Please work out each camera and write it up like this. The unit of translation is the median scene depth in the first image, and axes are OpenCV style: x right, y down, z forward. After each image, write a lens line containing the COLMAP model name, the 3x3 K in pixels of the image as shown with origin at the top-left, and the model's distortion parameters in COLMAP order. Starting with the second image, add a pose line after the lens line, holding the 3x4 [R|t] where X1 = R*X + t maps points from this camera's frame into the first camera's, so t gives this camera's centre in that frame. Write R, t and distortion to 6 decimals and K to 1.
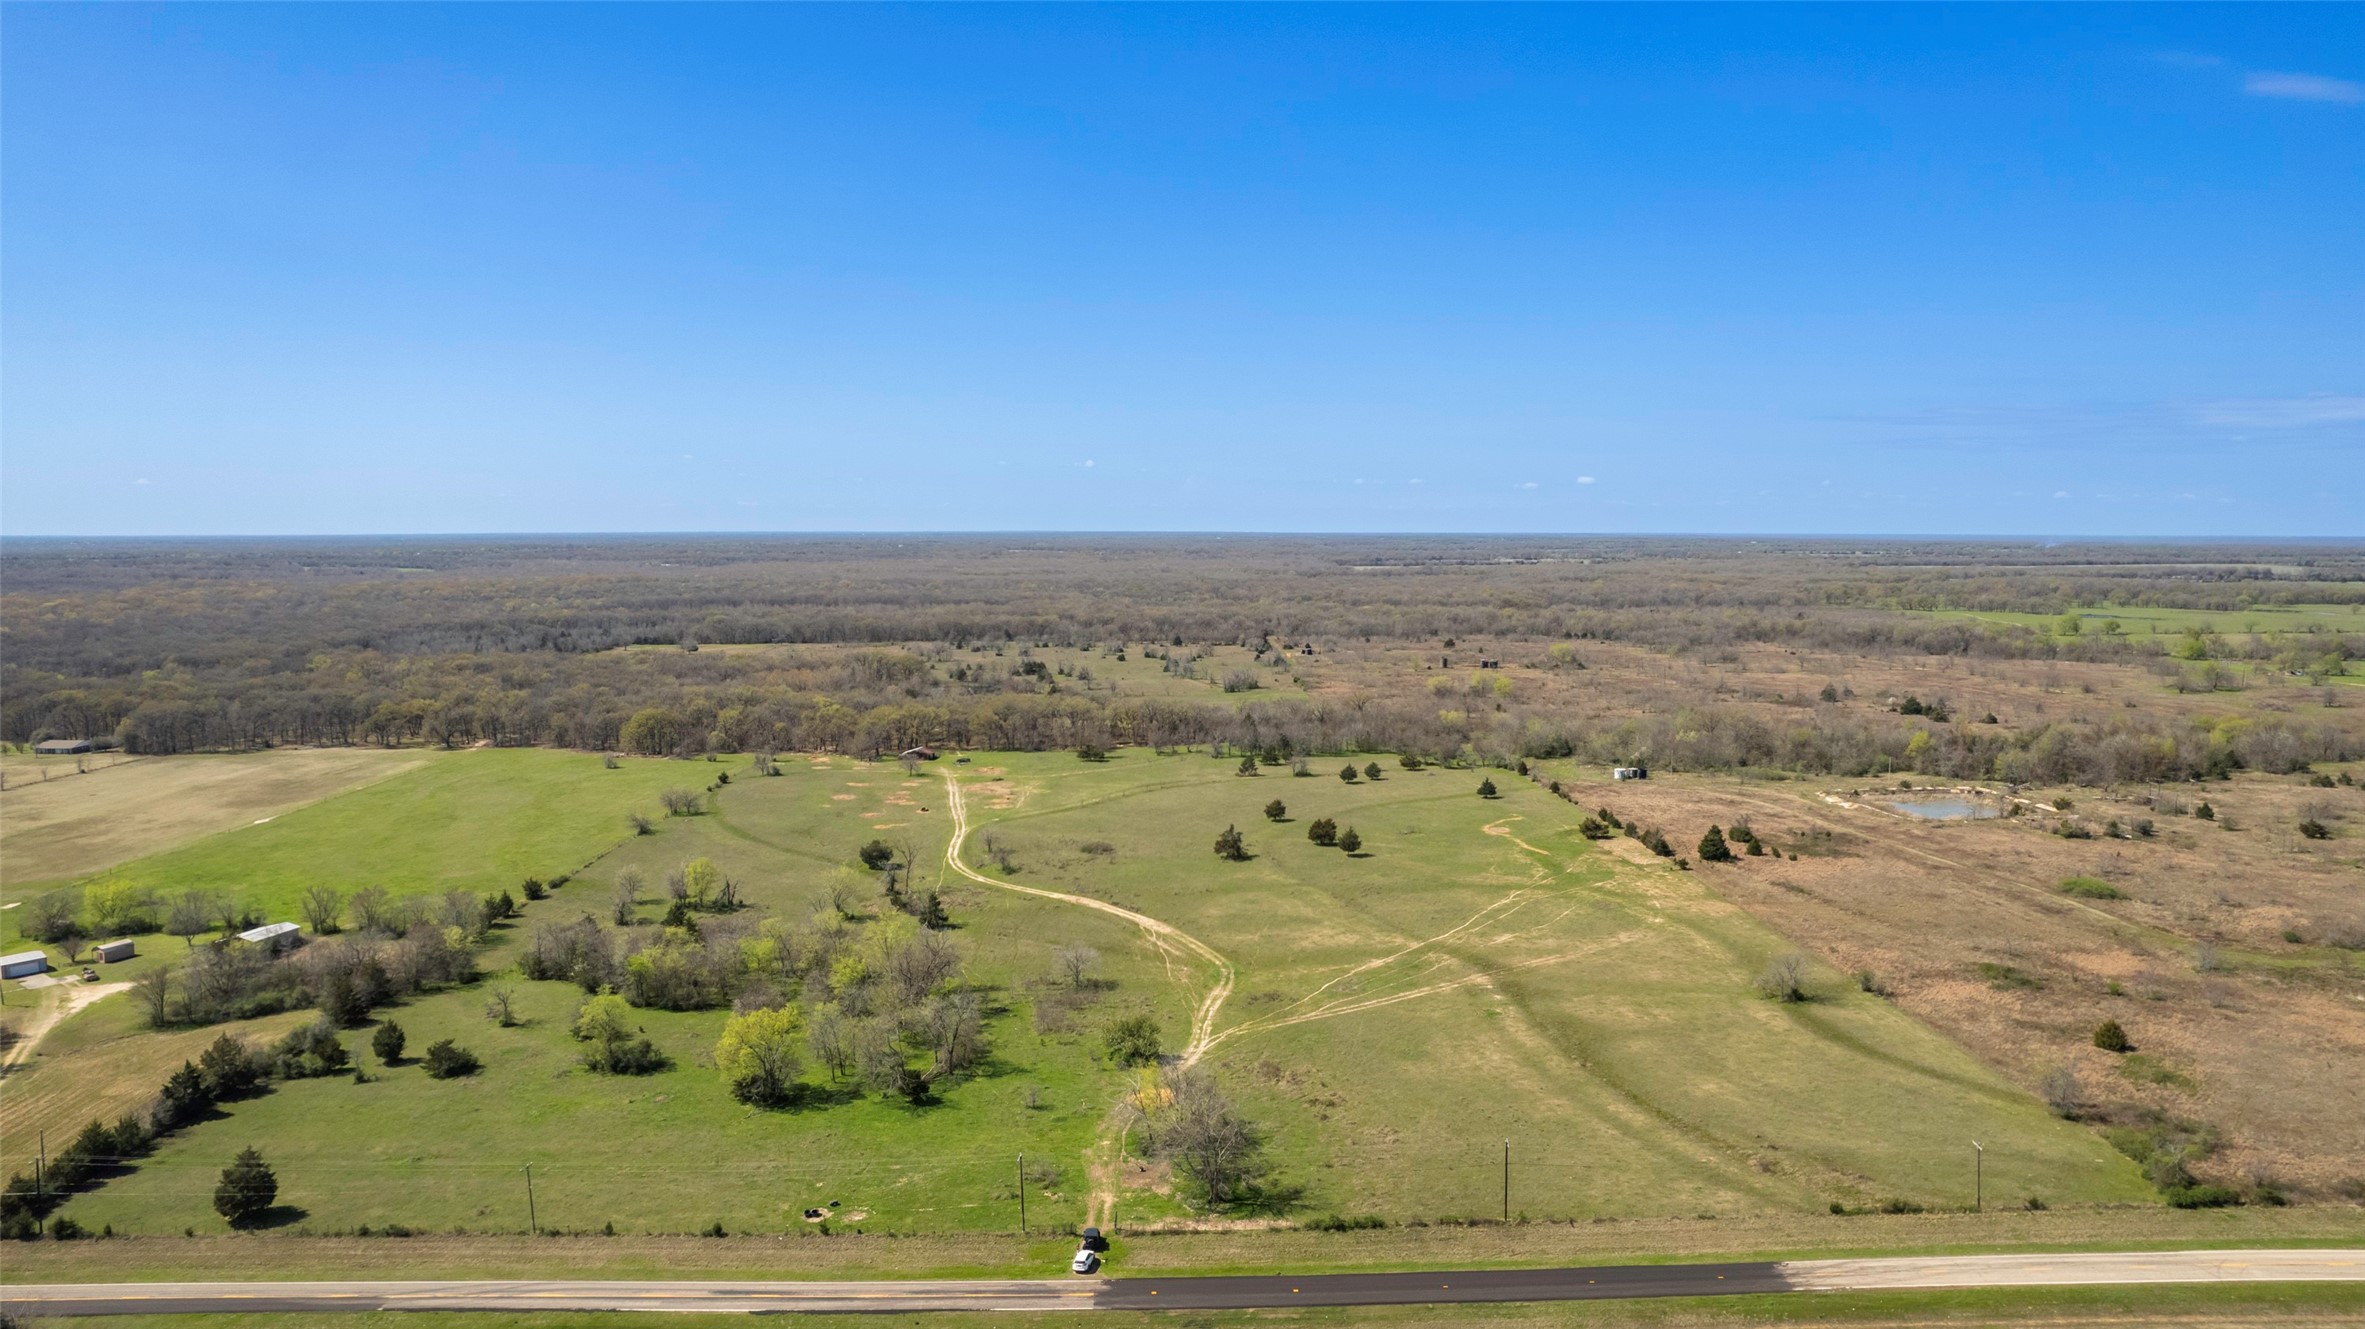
lens RADIAL K [[1537.2, 0, 1180.2], [0, 1537.2, 667.5], [0, 0, 1]] dist [-0.085003, 0.076007]
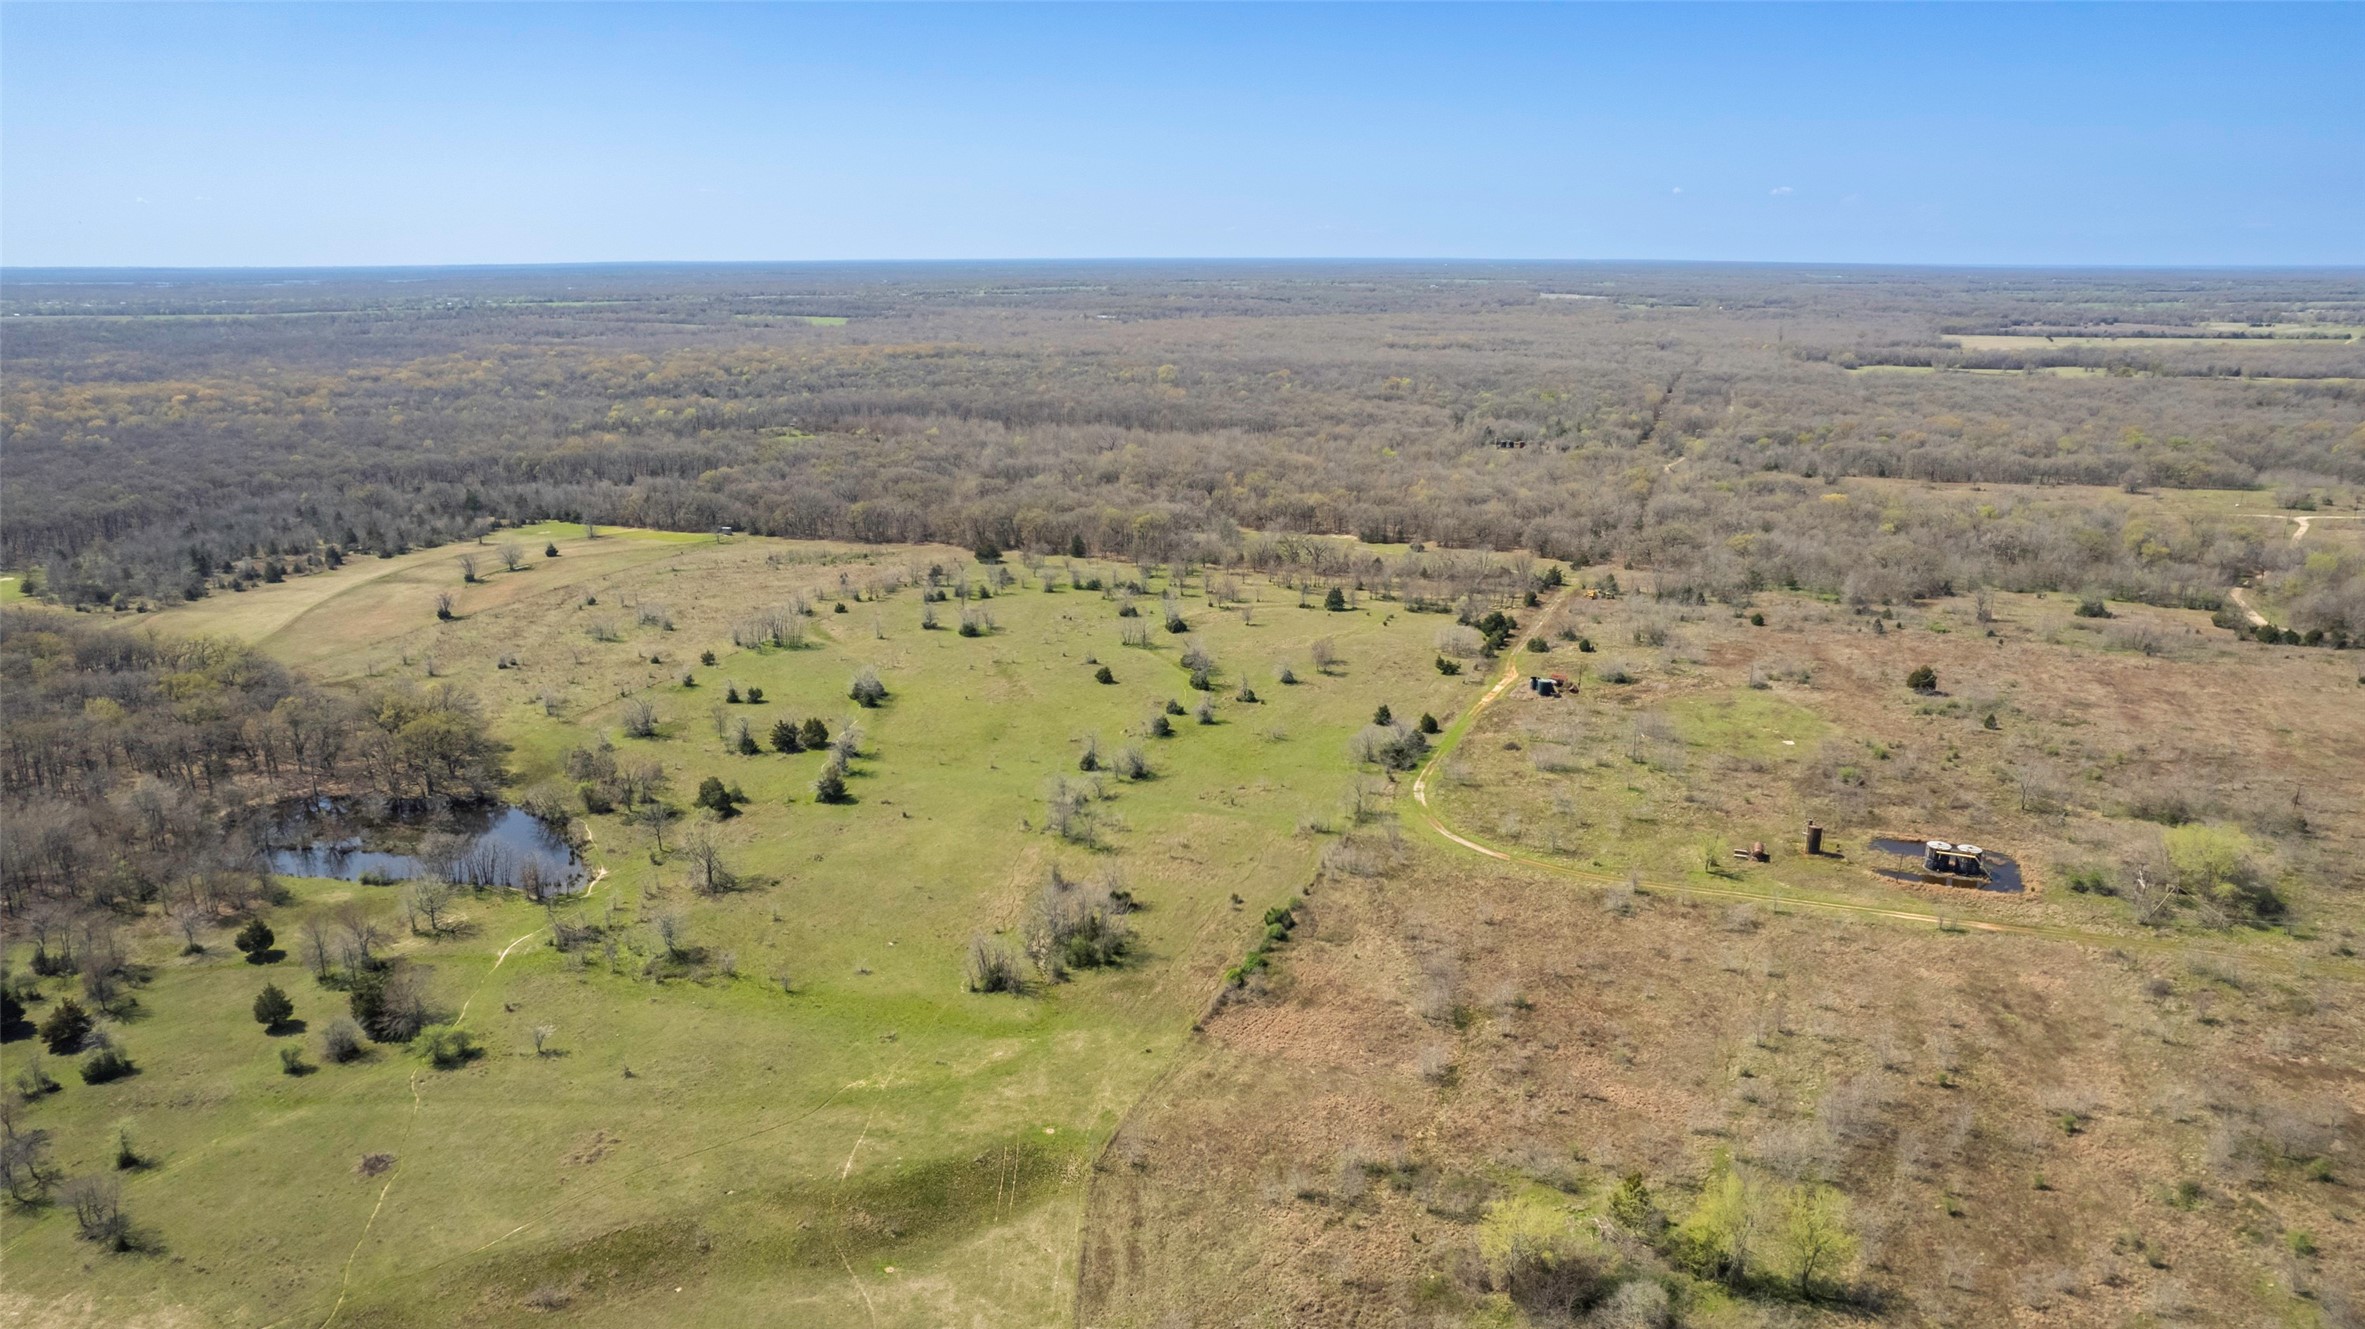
lens RADIAL K [[1524.2, 0, 1187.5], [0, 1524.2, 659.1], [0, 0, 1]] dist [-0.070055, 0.065164]
pose [[0.924635, 0.098724, -0.367836, 0.470745], [-0.034530, 0.983572, 0.177183, -0.288175], [0.379286, -0.151129, 0.912854, 1.834300]]
